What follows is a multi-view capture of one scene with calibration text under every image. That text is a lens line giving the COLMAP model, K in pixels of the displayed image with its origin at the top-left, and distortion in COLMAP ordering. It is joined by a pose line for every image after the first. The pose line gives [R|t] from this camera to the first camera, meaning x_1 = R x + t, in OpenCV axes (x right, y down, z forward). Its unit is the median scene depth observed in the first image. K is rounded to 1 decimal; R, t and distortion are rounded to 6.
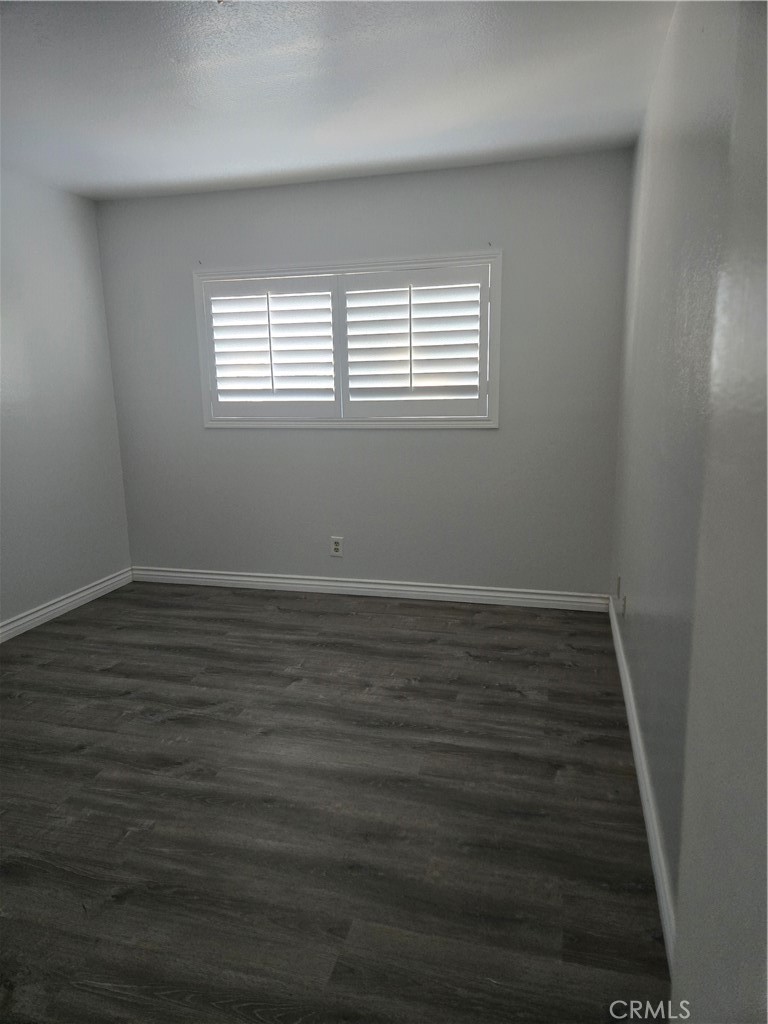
lens RADIAL K [[687.8, 0, 392.5], [0, 687.8, 516.1], [0, 0, 1]] dist [0.039401, -0.020833]
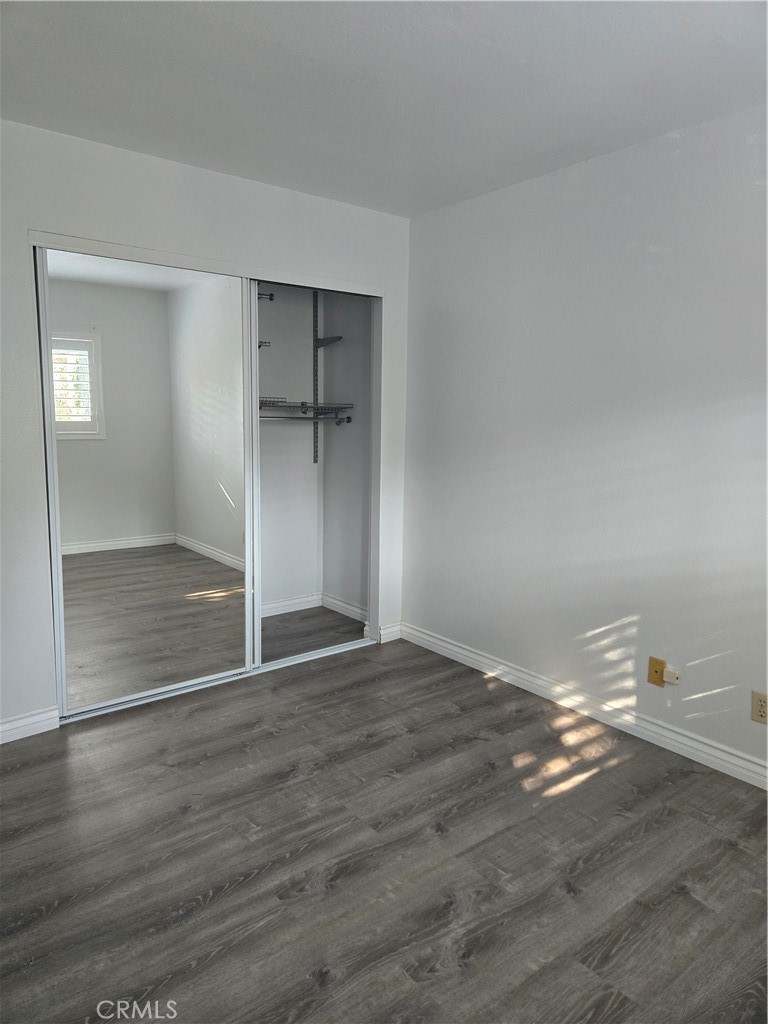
lens RADIAL K [[687.8, 0, 383.1], [0, 687.8, 510.1], [0, 0, 1]] dist [0.039401, -0.020833]
pose [[-0.609847, 0.136347, -0.780702, 0.252712], [-0.147115, 0.948492, 0.280570, -0.316118], [0.778745, 0.285958, -0.558377, 1.410436]]
